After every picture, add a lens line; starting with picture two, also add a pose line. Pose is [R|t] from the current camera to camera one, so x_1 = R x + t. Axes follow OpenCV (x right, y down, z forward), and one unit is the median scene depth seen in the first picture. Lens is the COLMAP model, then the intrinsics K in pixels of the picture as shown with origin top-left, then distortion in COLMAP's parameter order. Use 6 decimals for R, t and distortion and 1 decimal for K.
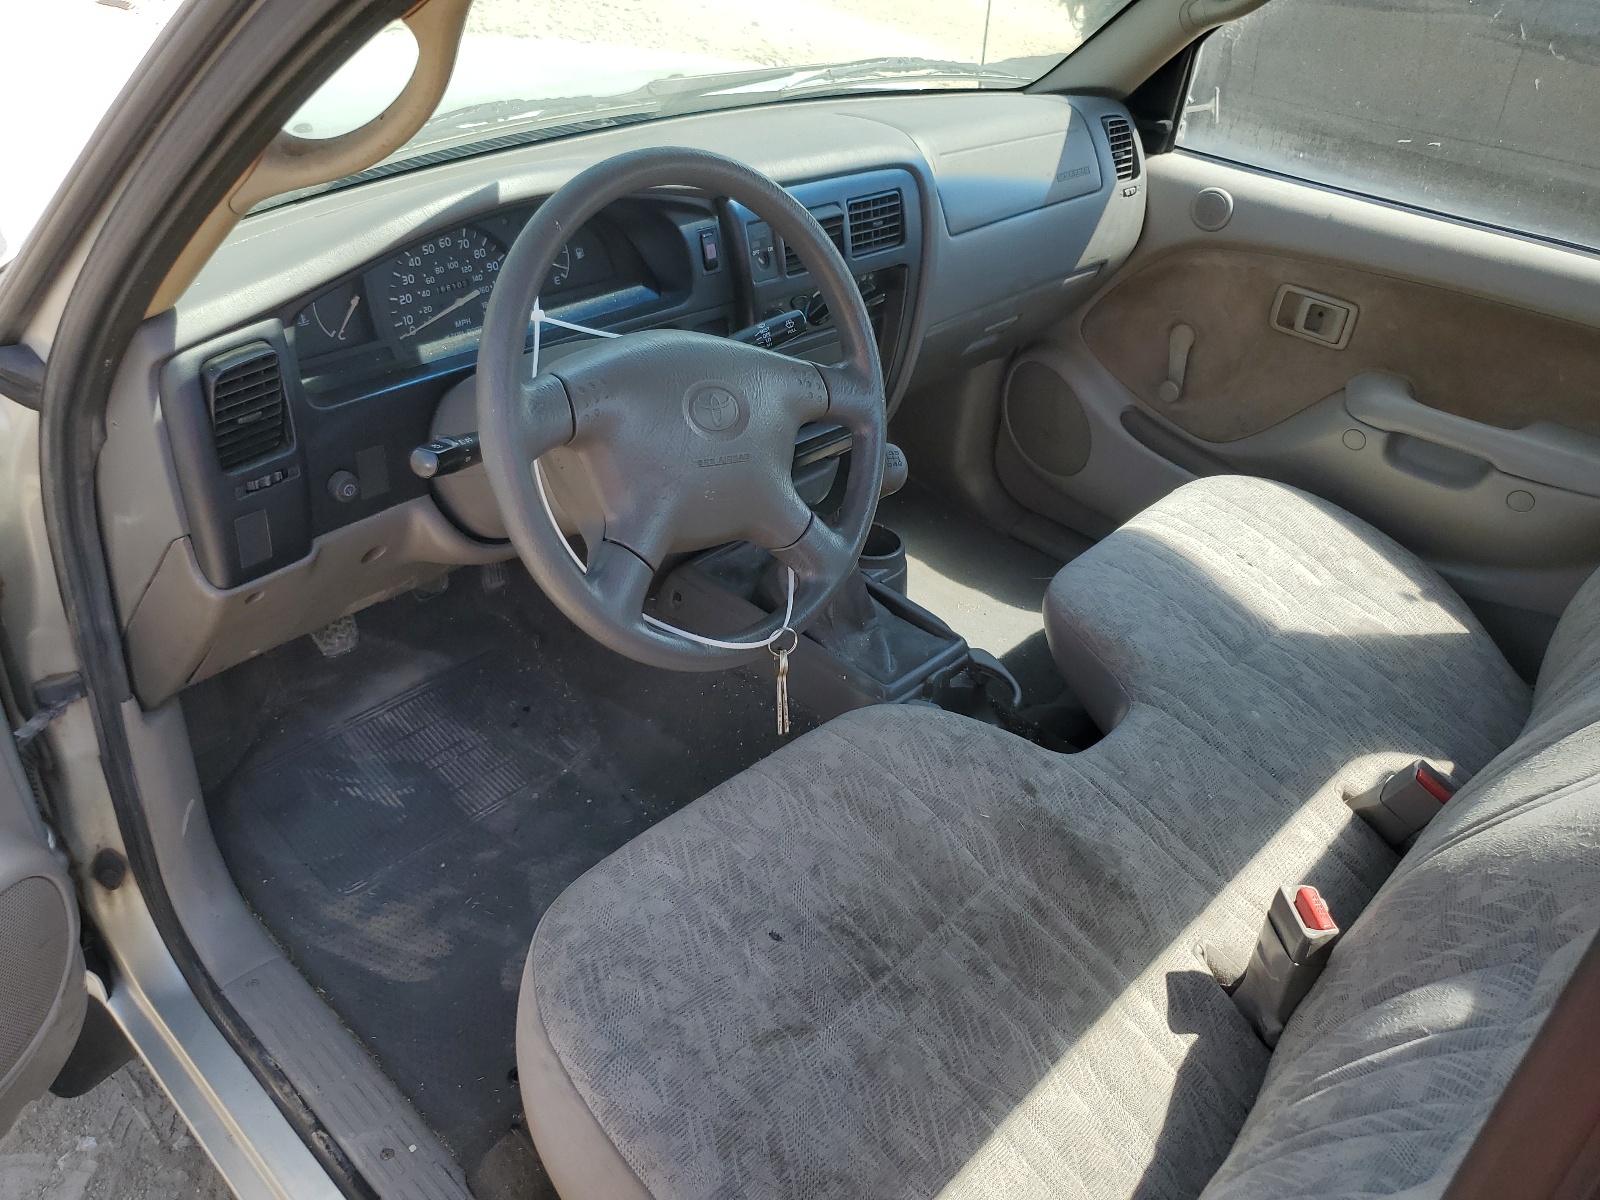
lens RADIAL K [[1208.1, 0, 788.7], [0, 1208.1, 598.7], [0, 0, 1]] dist [0.001211, -0.015325]
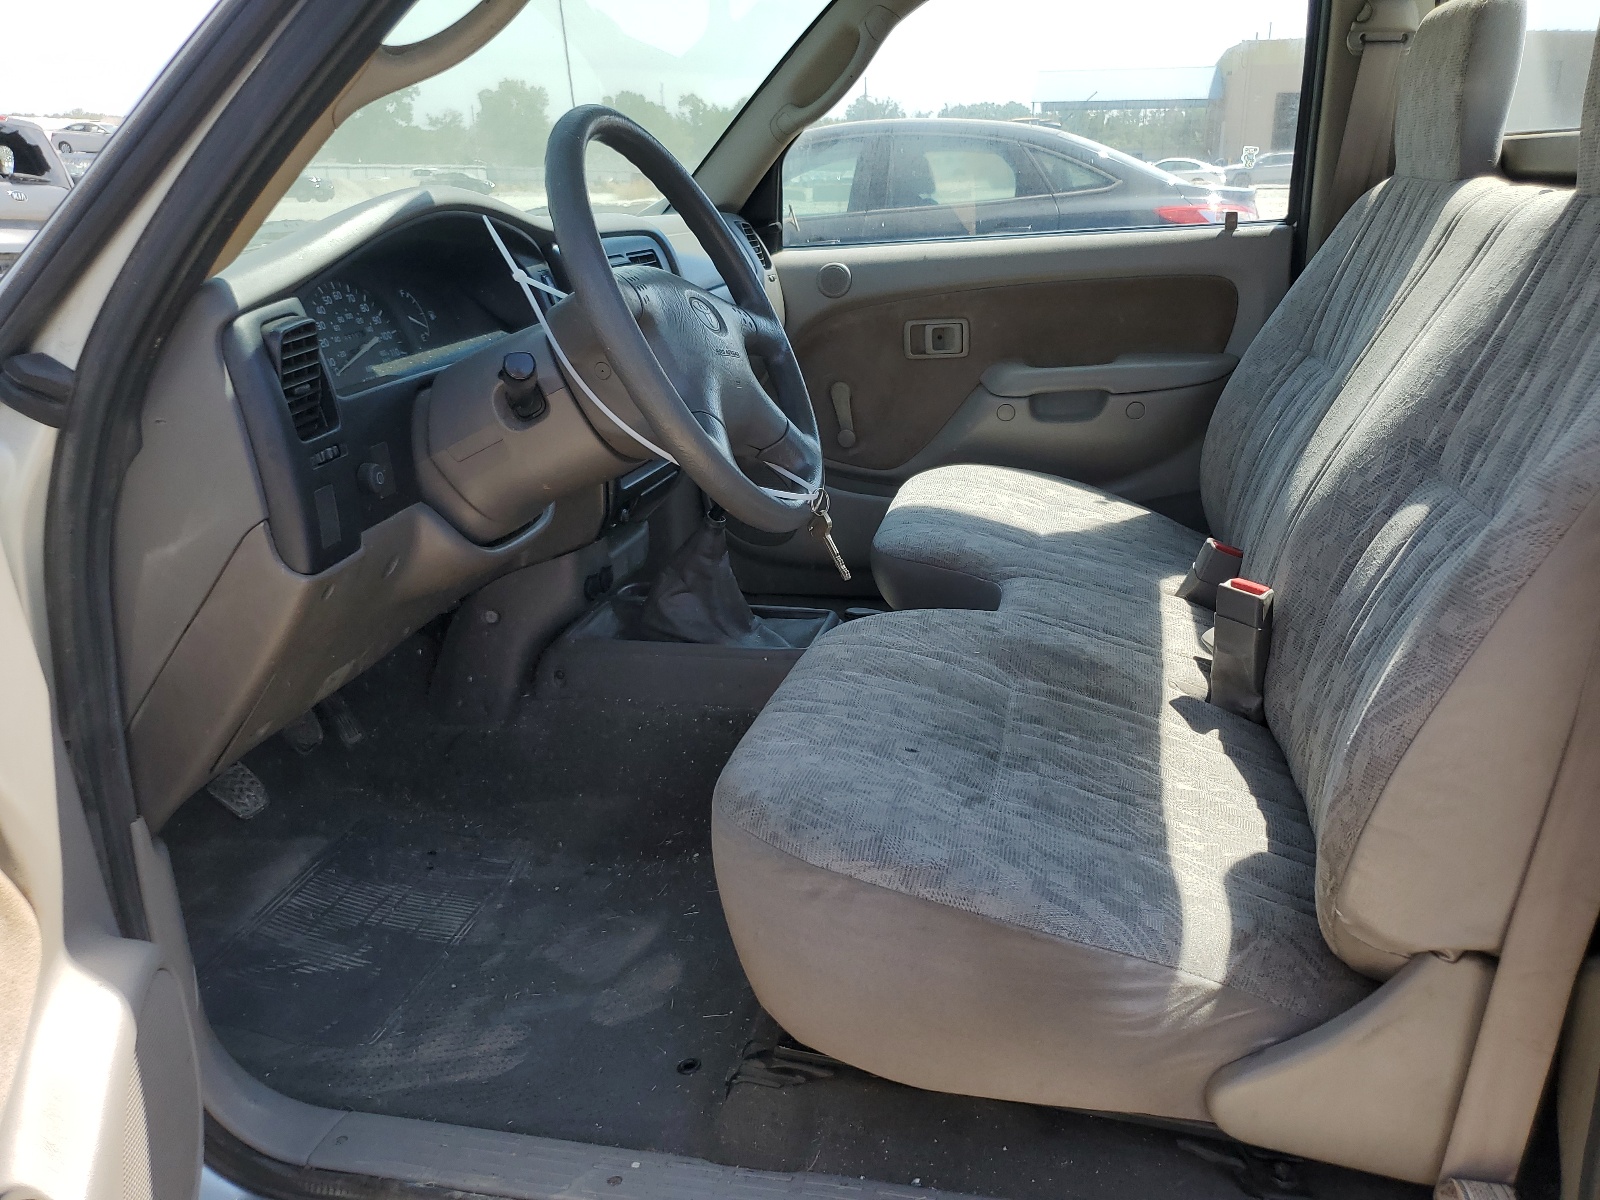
lens RADIAL K [[1208.1, 0, 802.0], [0, 1208.1, 655.0], [0, 0, 1]] dist [0.001211, -0.015325]
pose [[0.850210, -0.292417, 0.437762, -0.488971], [0.387099, 0.910818, -0.143404, 0.284323], [-0.356788, 0.291381, 0.887581, 0.037525]]
